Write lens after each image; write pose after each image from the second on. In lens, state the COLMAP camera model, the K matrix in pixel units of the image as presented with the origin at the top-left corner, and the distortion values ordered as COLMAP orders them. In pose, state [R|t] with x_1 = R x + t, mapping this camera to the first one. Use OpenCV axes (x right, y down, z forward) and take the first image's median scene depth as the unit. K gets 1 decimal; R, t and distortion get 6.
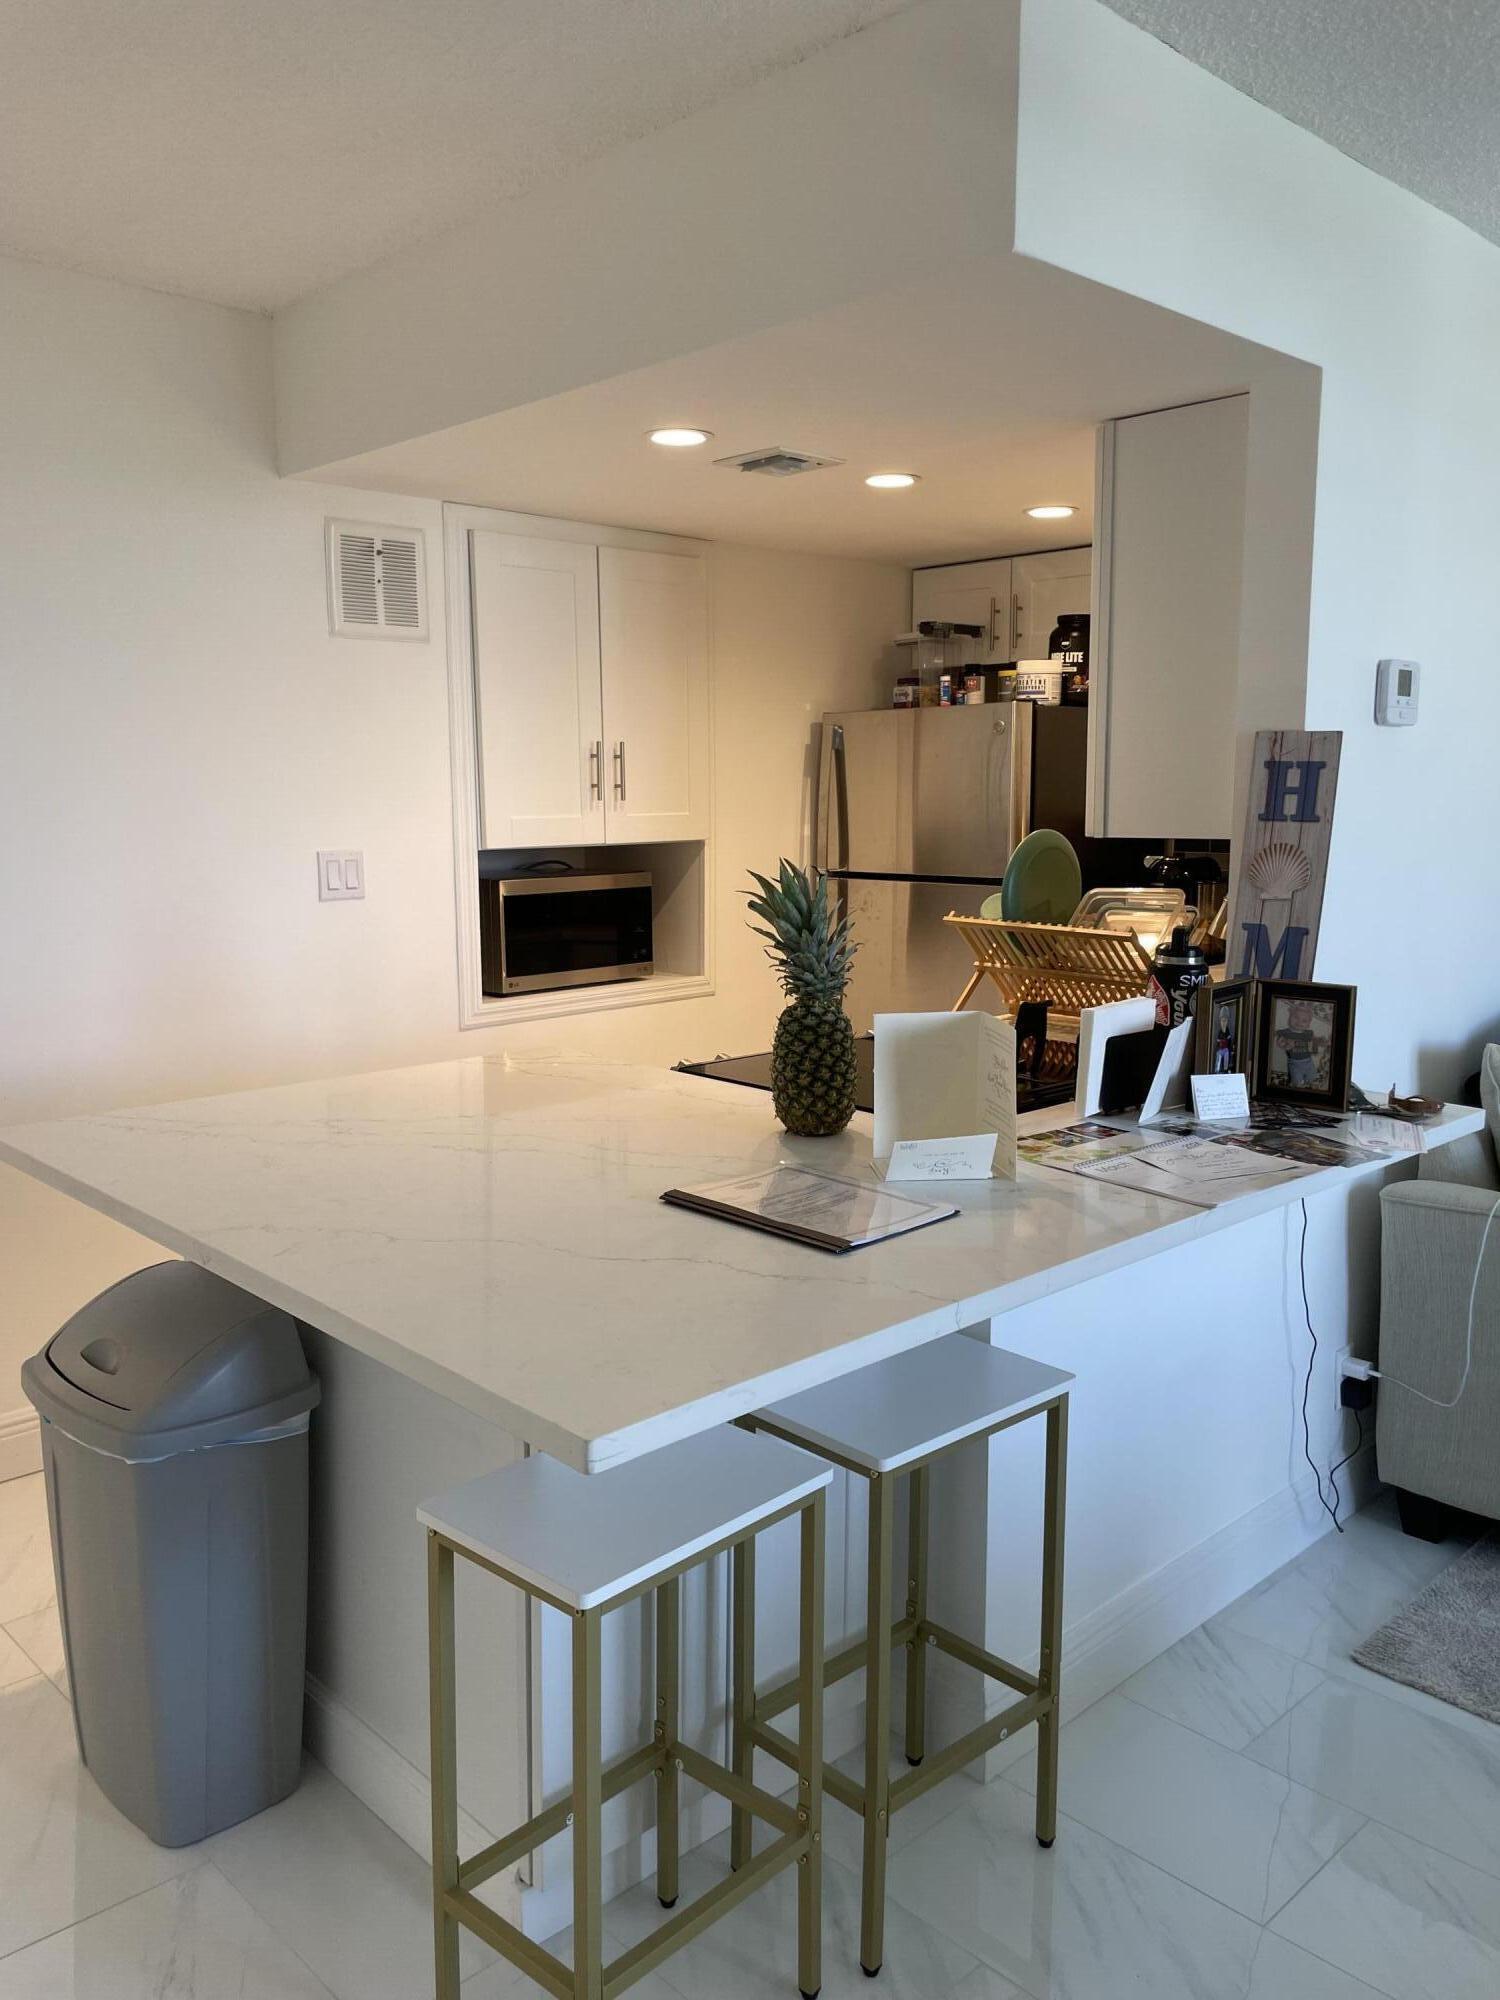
lens RADIAL K [[1513.2, 0, 750.0], [0, 1513.2, 1000.0], [0, 0, 1]] dist [0.027693, -0.001985]
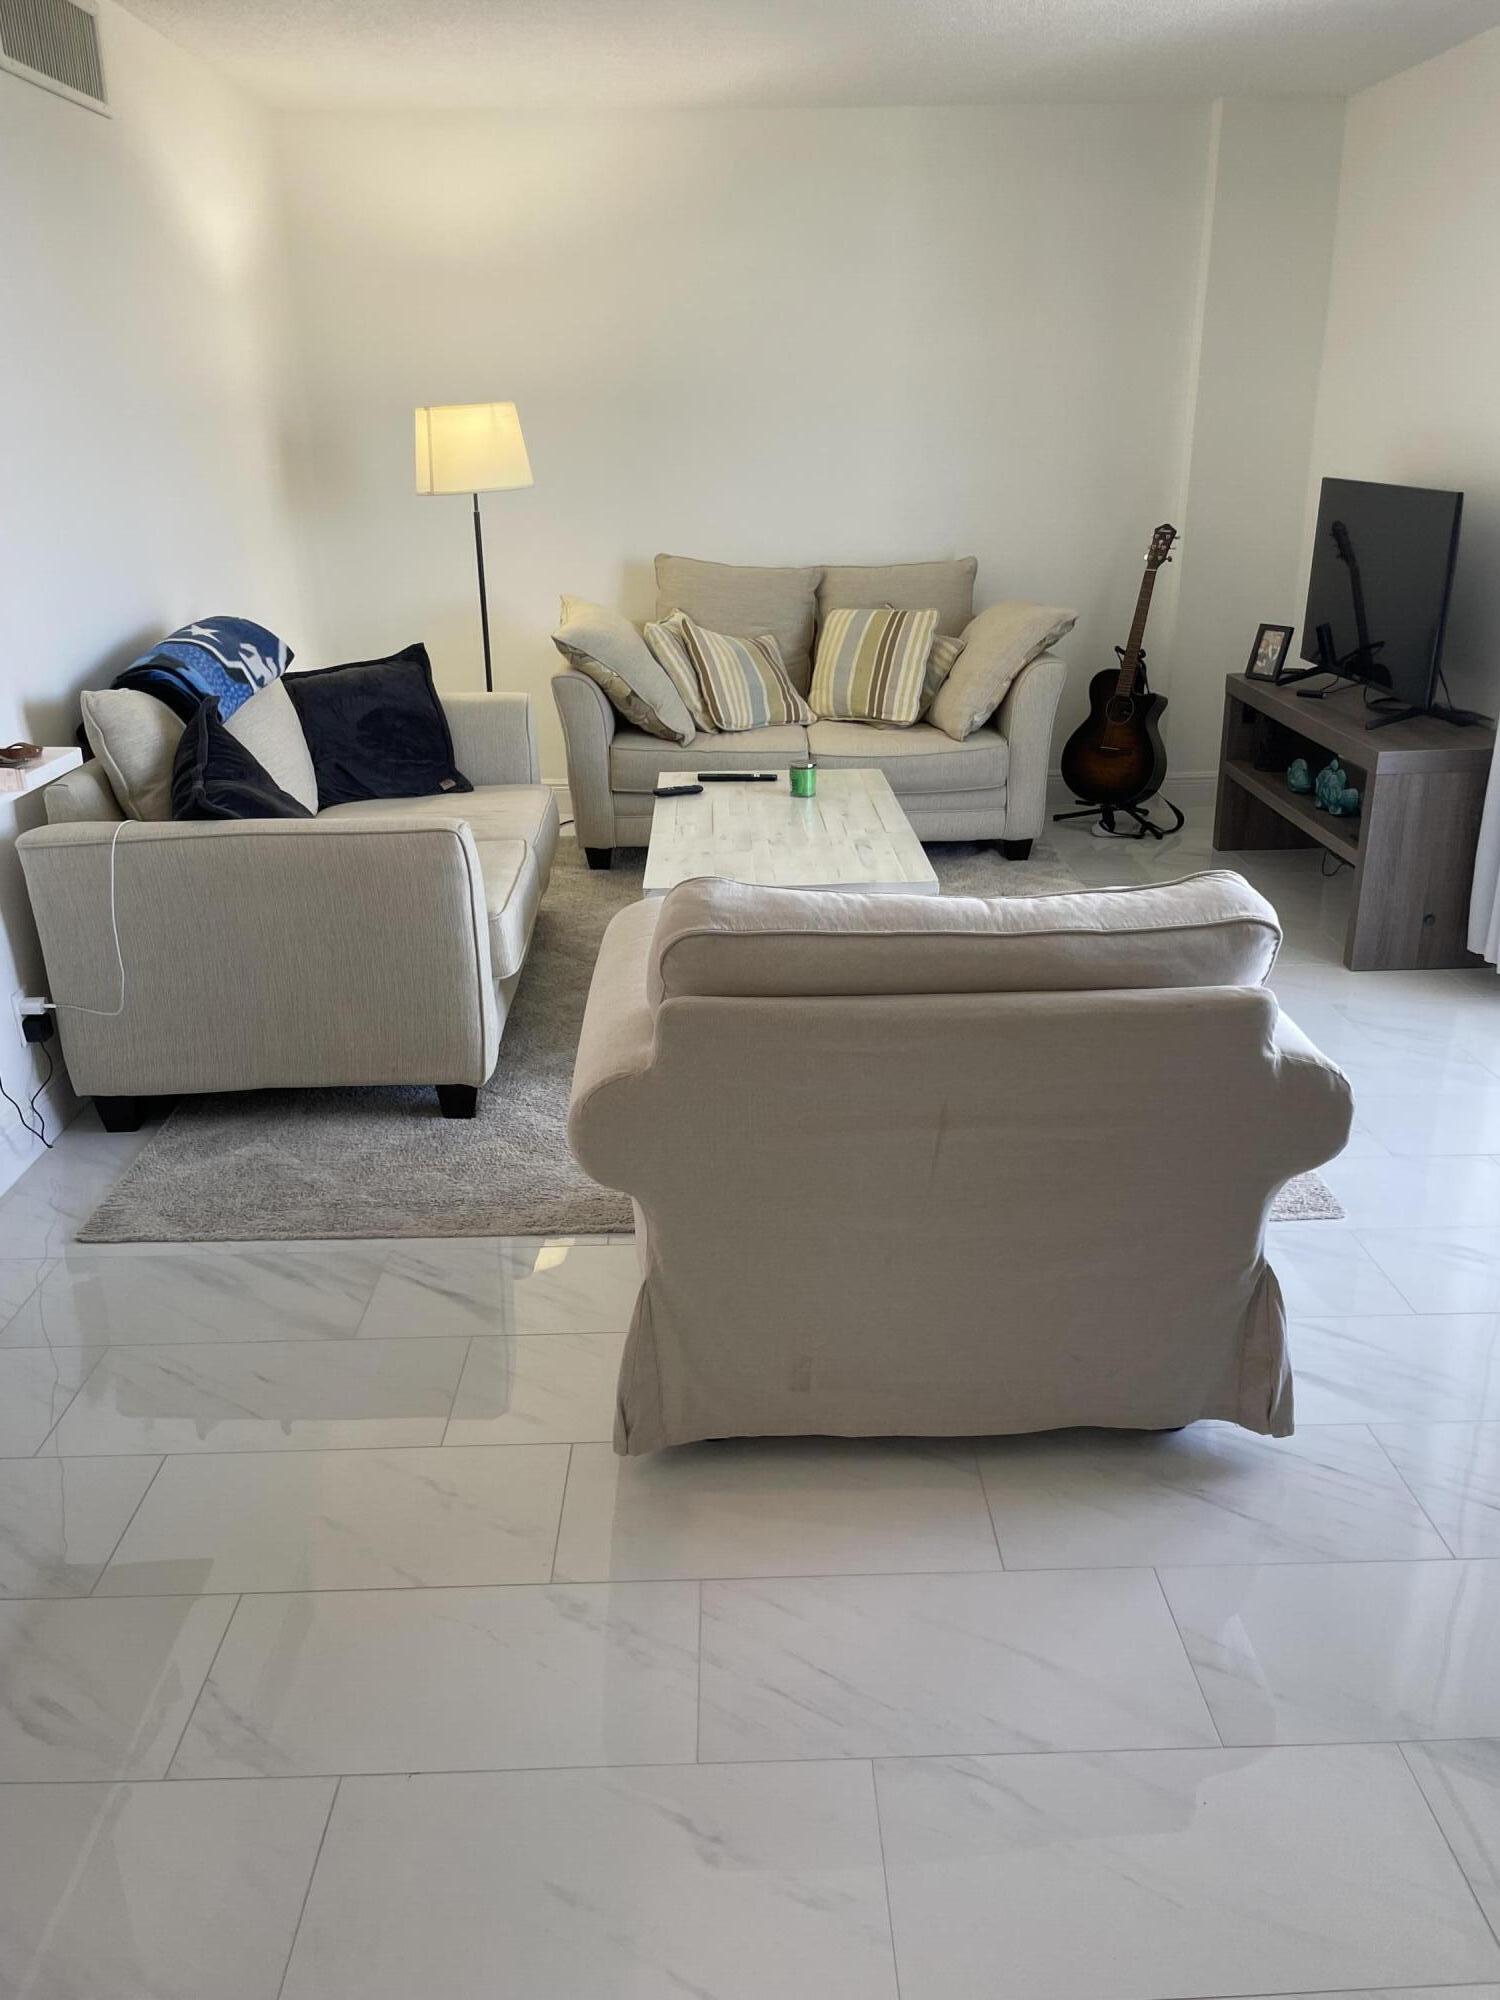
lens RADIAL K [[1513.2, 0, 750.0], [0, 1513.2, 1000.0], [0, 0, 1]] dist [0.027693, -0.001985]
pose [[0.673020, -0.266884, 0.689795, -0.008136], [0.114950, 0.959039, 0.258902, 0.013916], [-0.730637, -0.094954, 0.676131, -0.115705]]
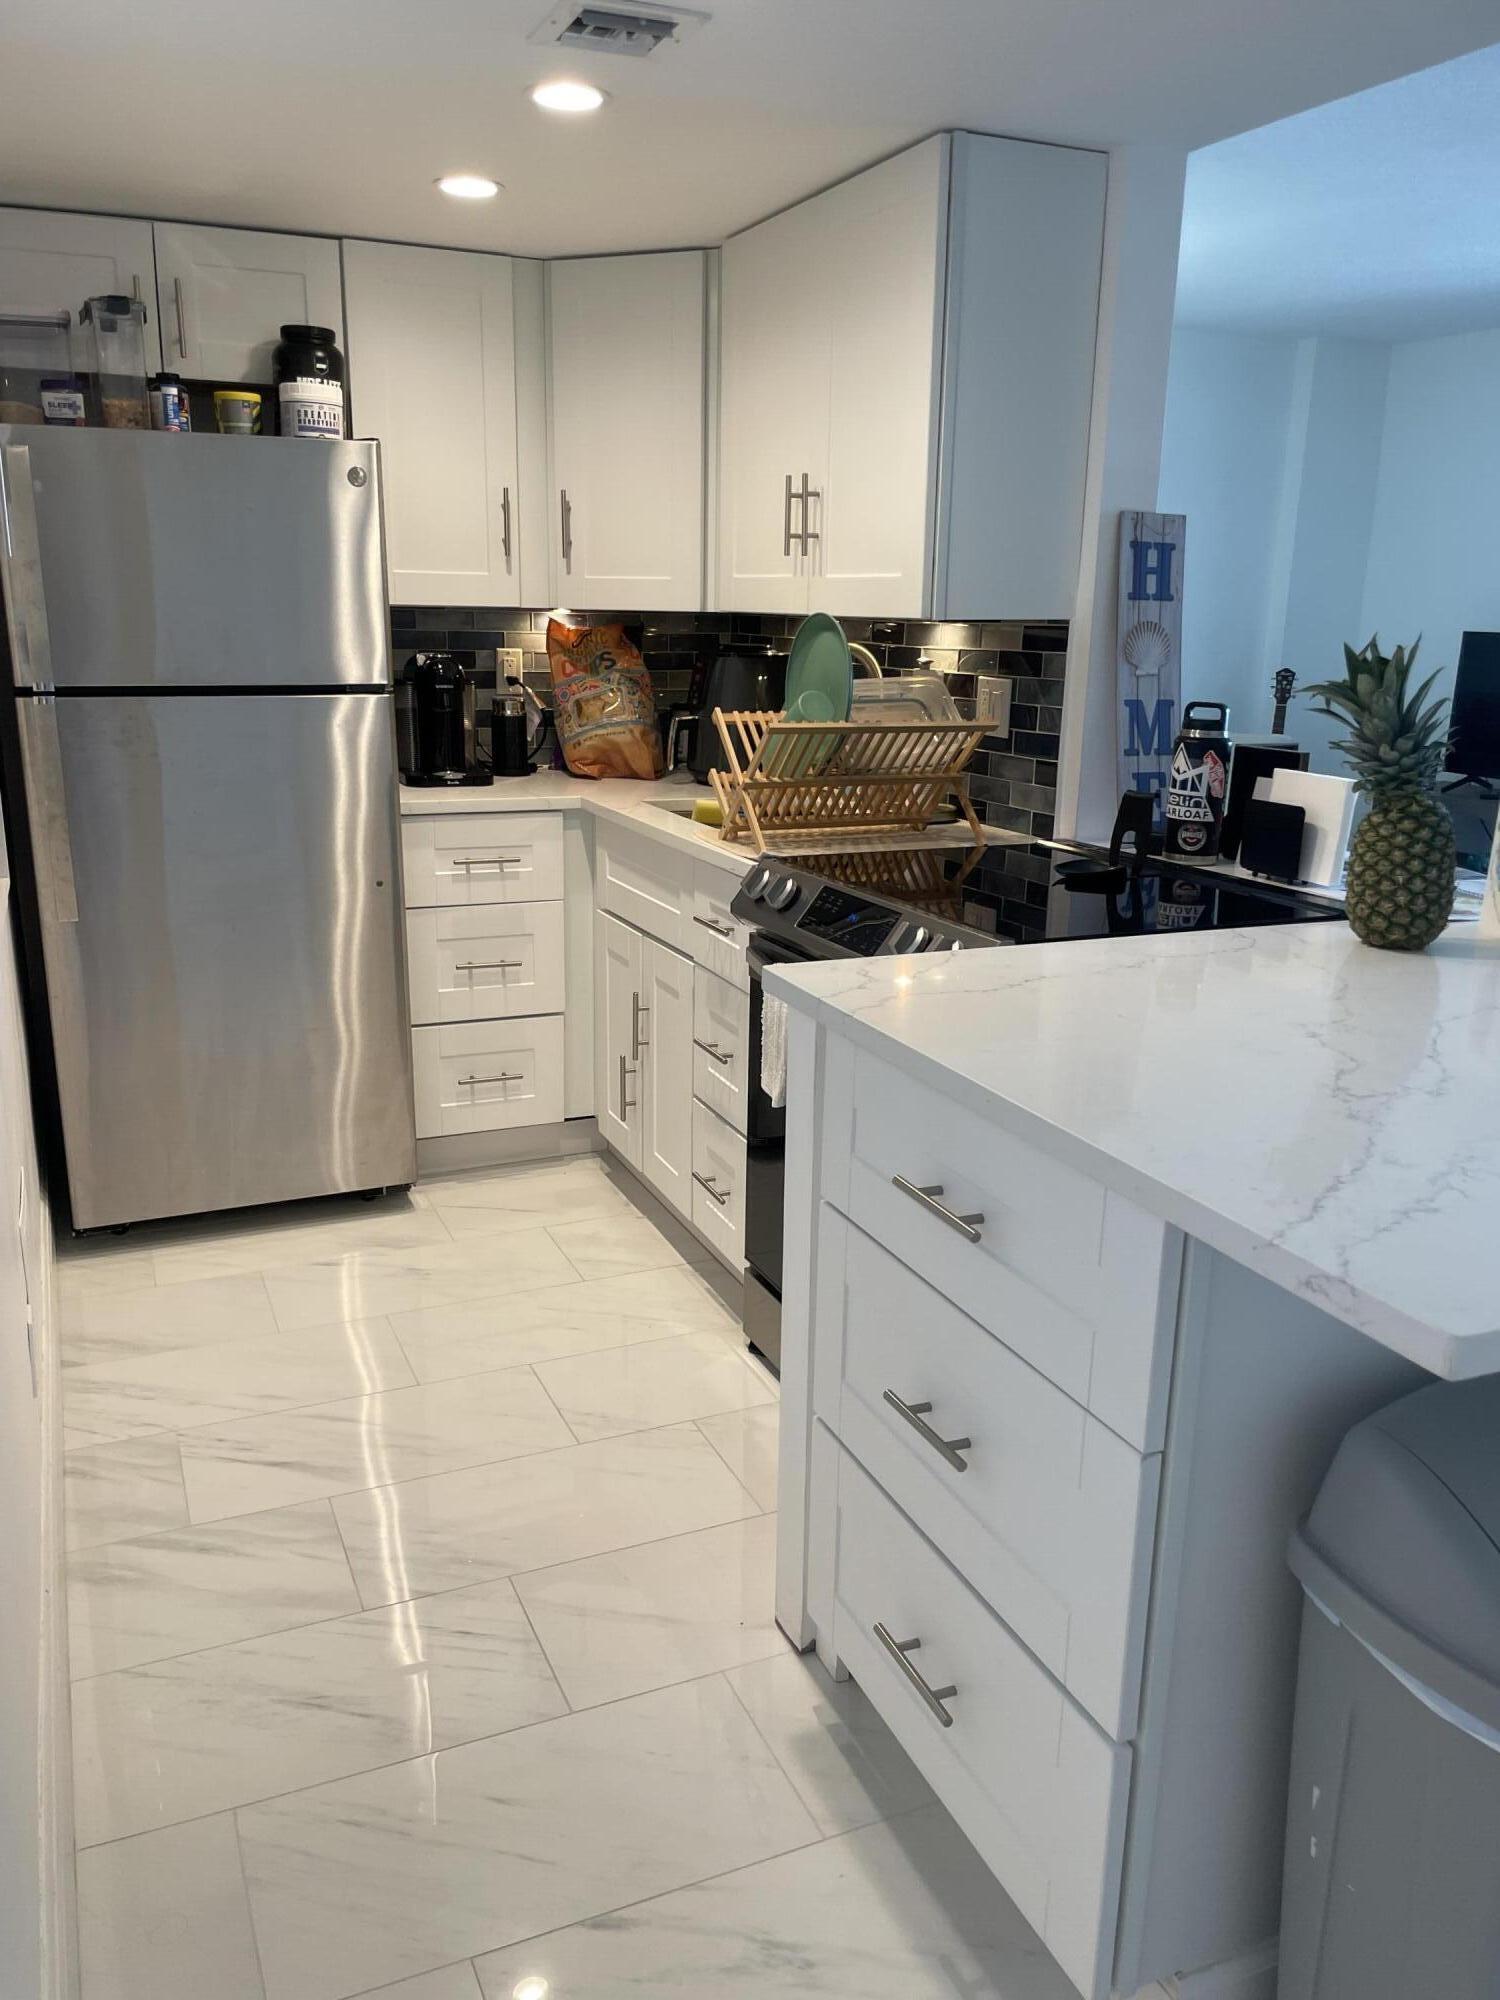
lens RADIAL K [[1513.2, 0, 750.0], [0, 1513.2, 1000.0], [0, 0, 1]] dist [0.027693, -0.001985]
pose [[0.338377, -0.233367, 0.911614, -0.832254], [0.119279, 0.971584, 0.204444, -0.102158], [-0.933420, 0.039557, 0.356598, 0.947731]]
